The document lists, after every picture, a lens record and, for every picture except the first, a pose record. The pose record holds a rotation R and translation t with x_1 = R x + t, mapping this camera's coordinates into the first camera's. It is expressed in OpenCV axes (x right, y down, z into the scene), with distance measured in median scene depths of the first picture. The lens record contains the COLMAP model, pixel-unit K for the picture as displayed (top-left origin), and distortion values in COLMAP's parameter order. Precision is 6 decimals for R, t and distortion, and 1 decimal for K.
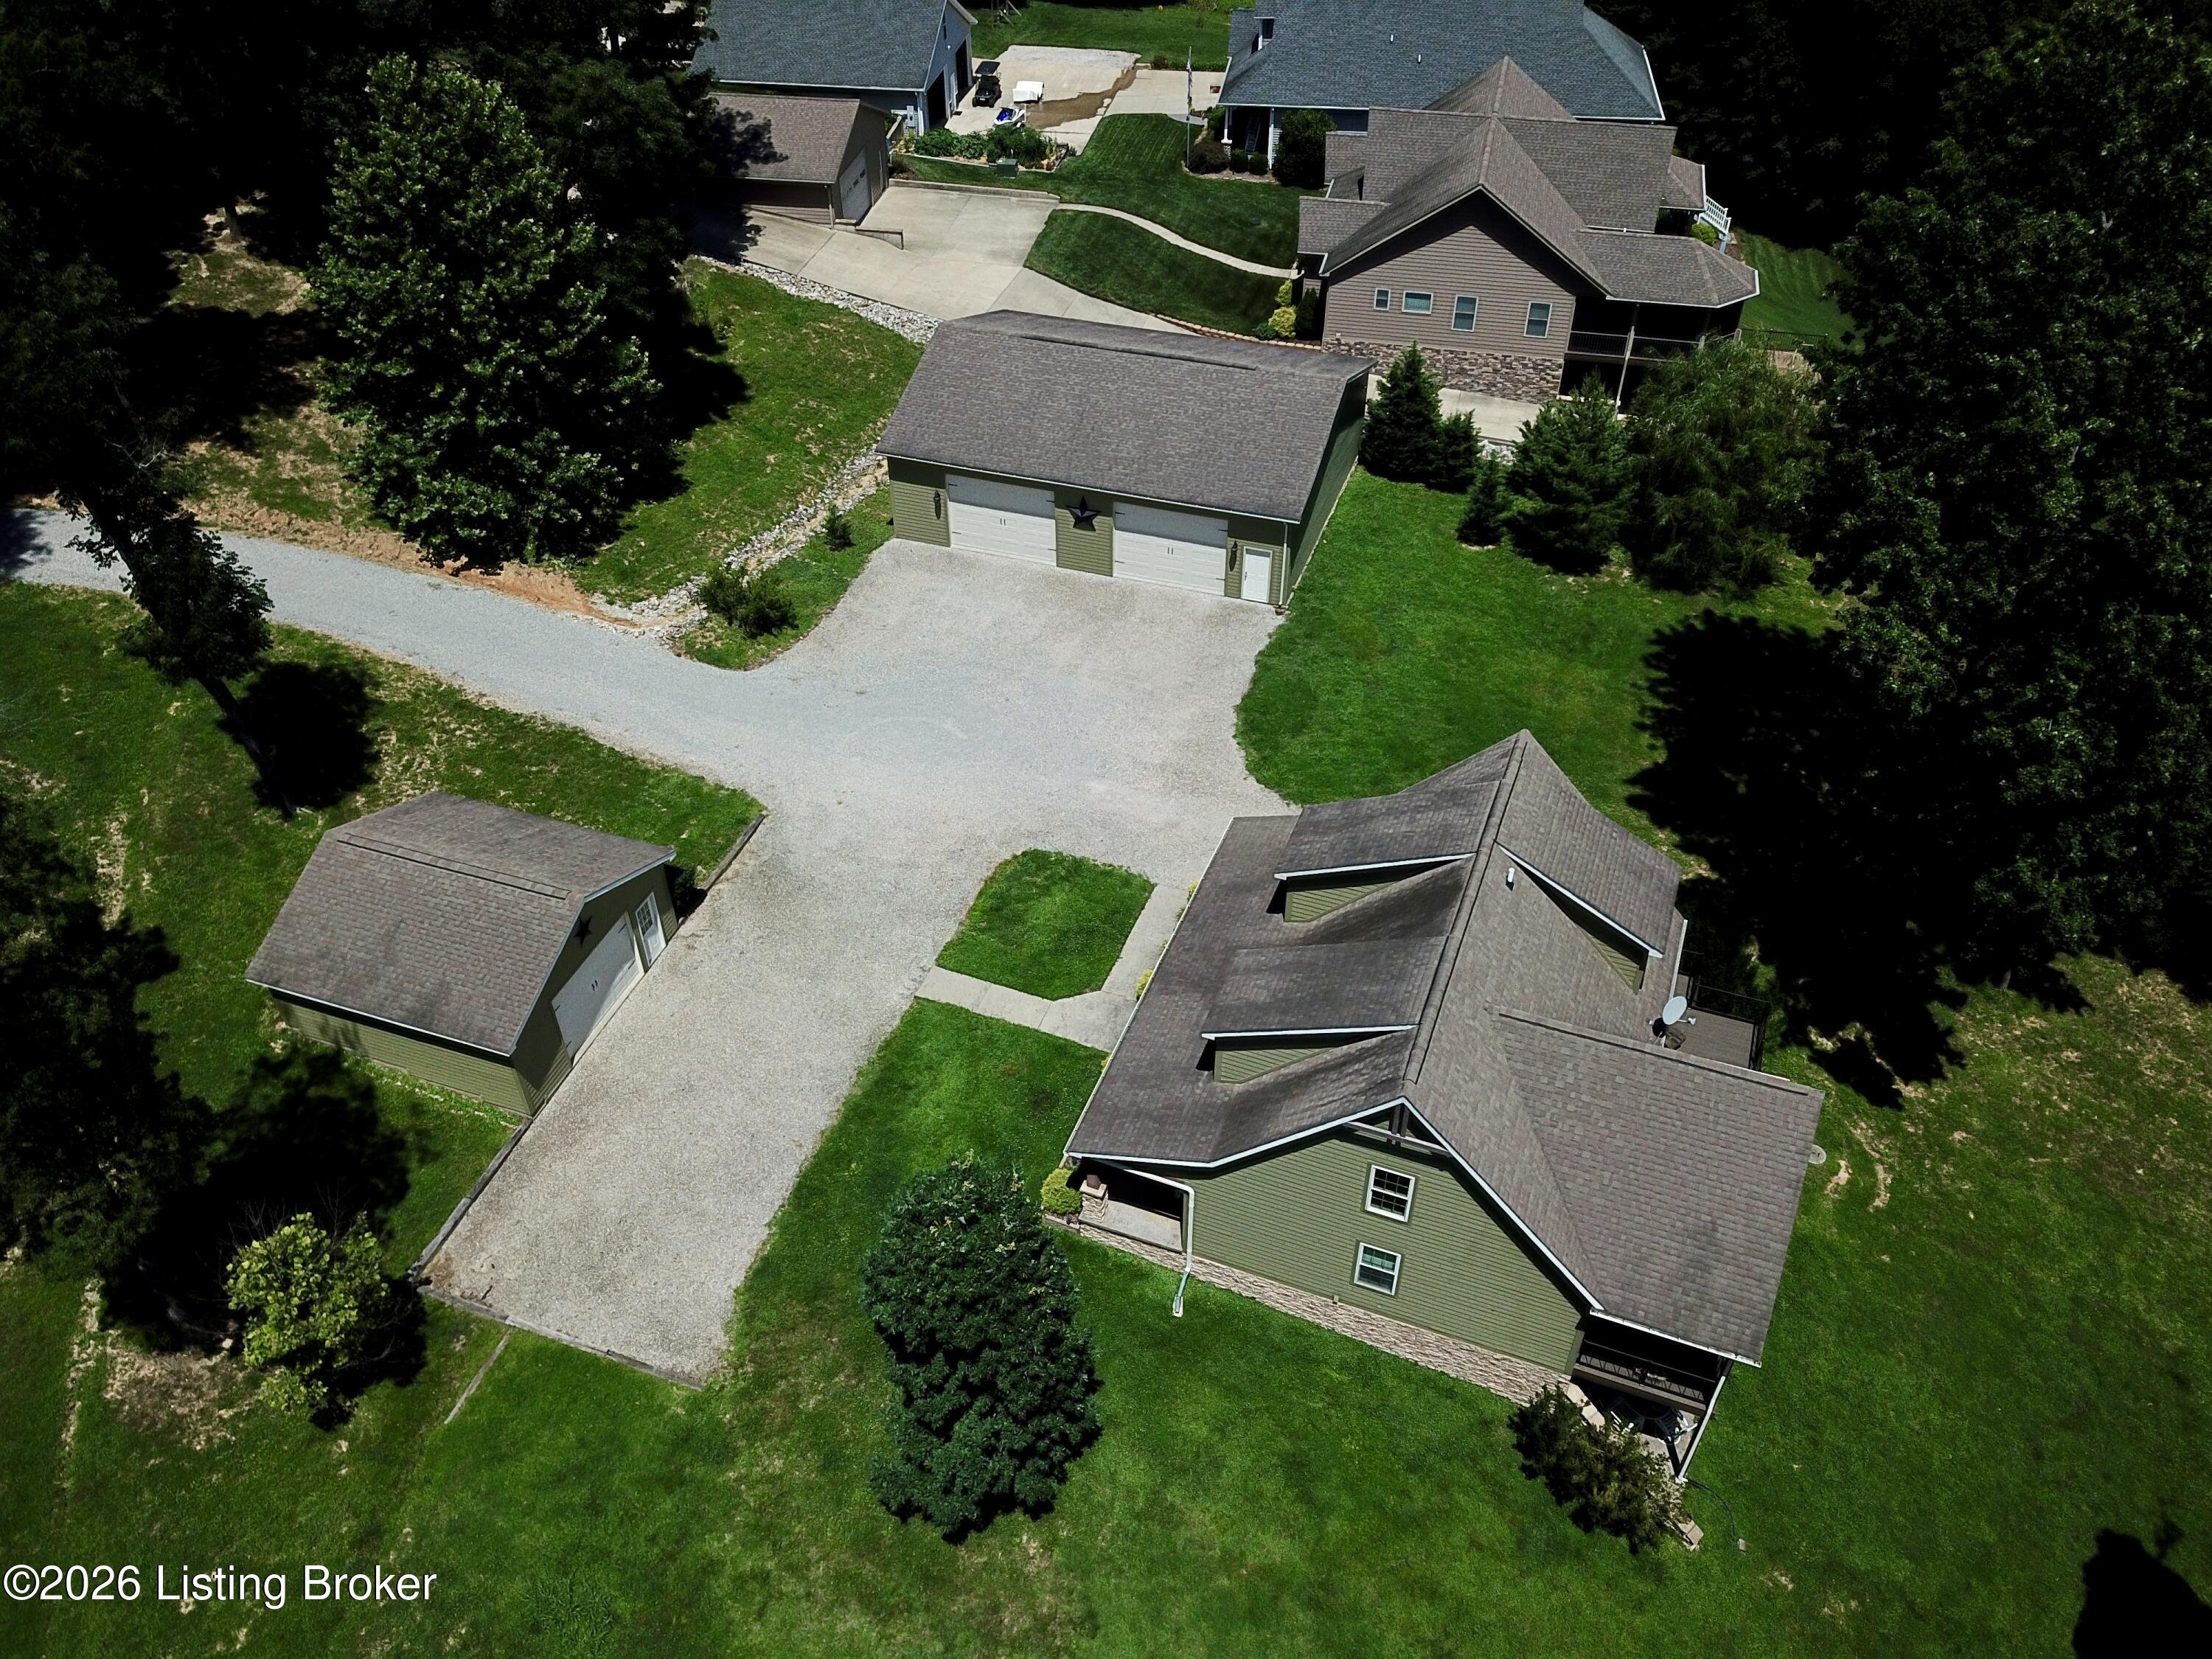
lens RADIAL K [[1721.8, 0, 1099.1], [0, 1721.8, 825.8], [0, 0, 1]] dist [0.070853, -0.134025]
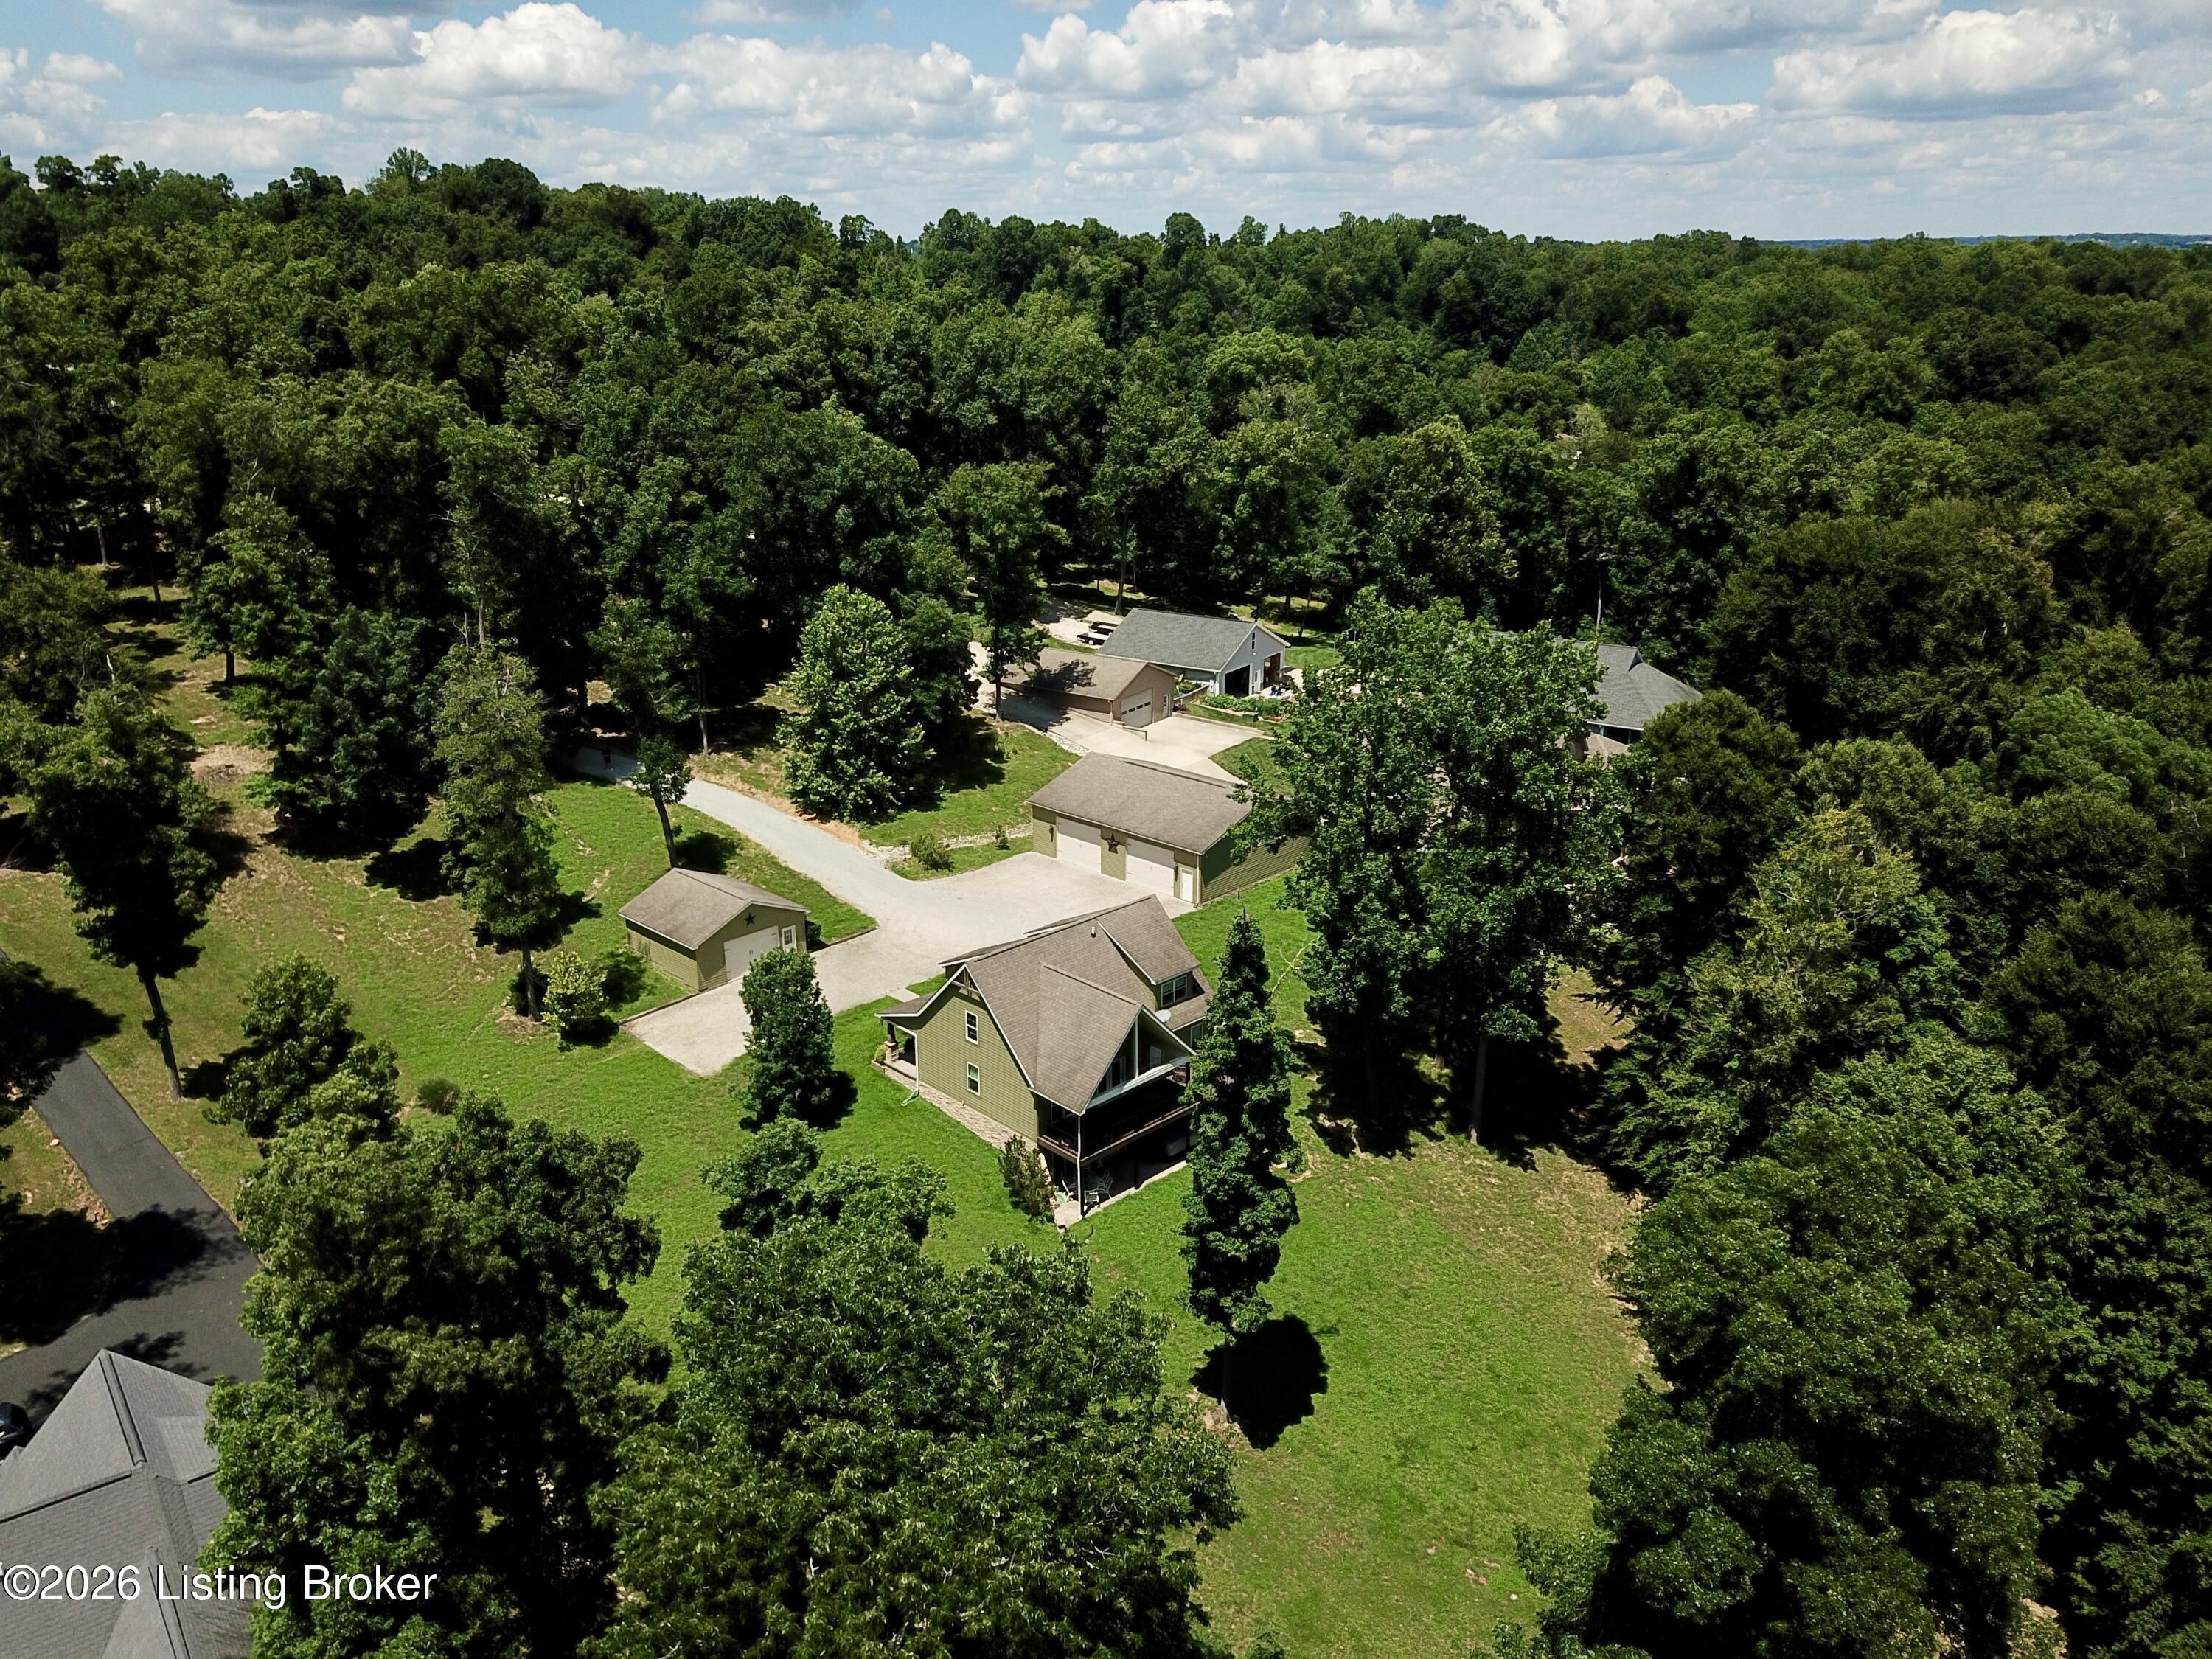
lens RADIAL K [[1721.8, 0, 1099.1], [0, 1721.8, 825.8], [0, 0, 1]] dist [0.070853, -0.134025]
pose [[0.909094, 0.138423, -0.392921, 0.714470], [-0.272199, 0.911375, -0.308712, 0.381414], [0.315365, 0.387601, 0.866204, -0.608957]]
